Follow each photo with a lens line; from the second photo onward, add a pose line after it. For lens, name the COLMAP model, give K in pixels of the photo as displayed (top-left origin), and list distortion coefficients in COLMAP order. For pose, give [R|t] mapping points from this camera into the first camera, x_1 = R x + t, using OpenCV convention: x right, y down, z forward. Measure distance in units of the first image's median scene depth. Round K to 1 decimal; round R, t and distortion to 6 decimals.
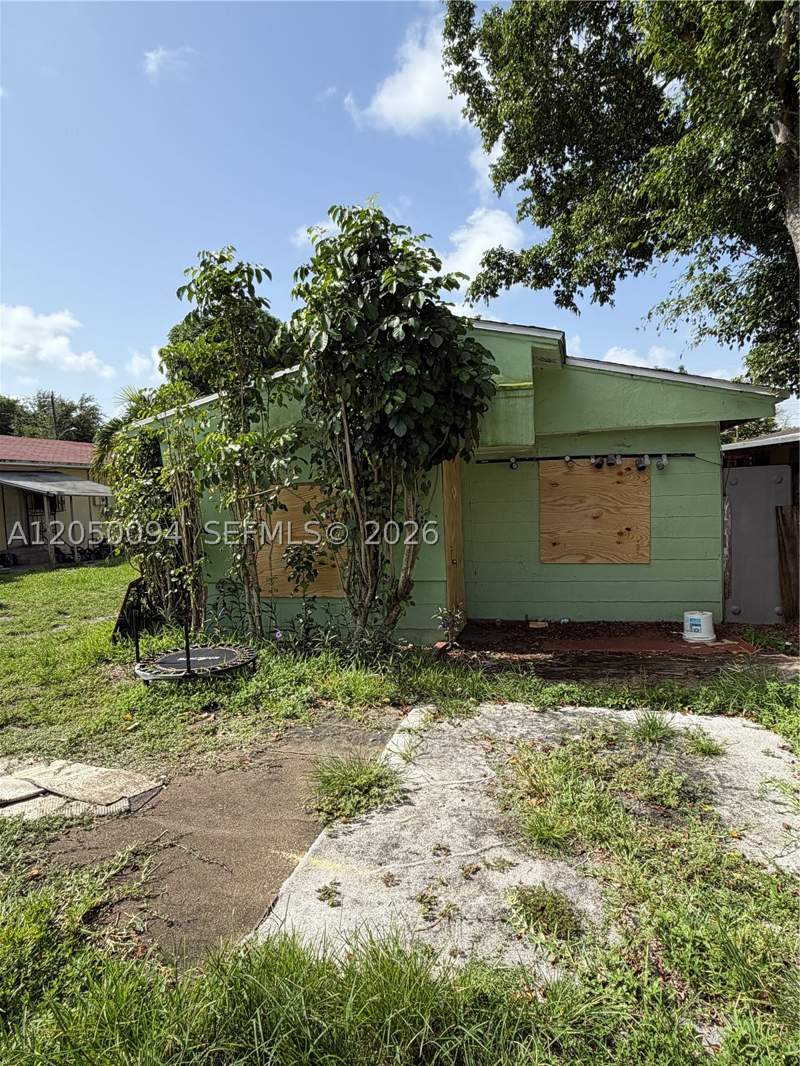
lens RADIAL K [[592.5, 0, 395.9], [0, 592.5, 533.6], [0, 0, 1]] dist [-0.021783, -0.000631]
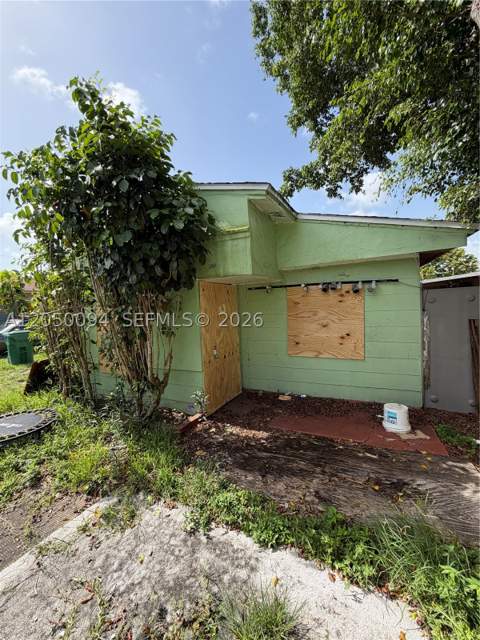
lens RADIAL K [[256.4, 0, 237.6], [0, 256.4, 321.1], [0, 0, 1]] dist [-0.000392, -0.000120]
pose [[0.983261, 0.004433, -0.182150, 0.337218], [-0.004737, 0.999988, -0.001235, -0.051731], [0.182142, 0.002077, 0.983270, 0.482605]]
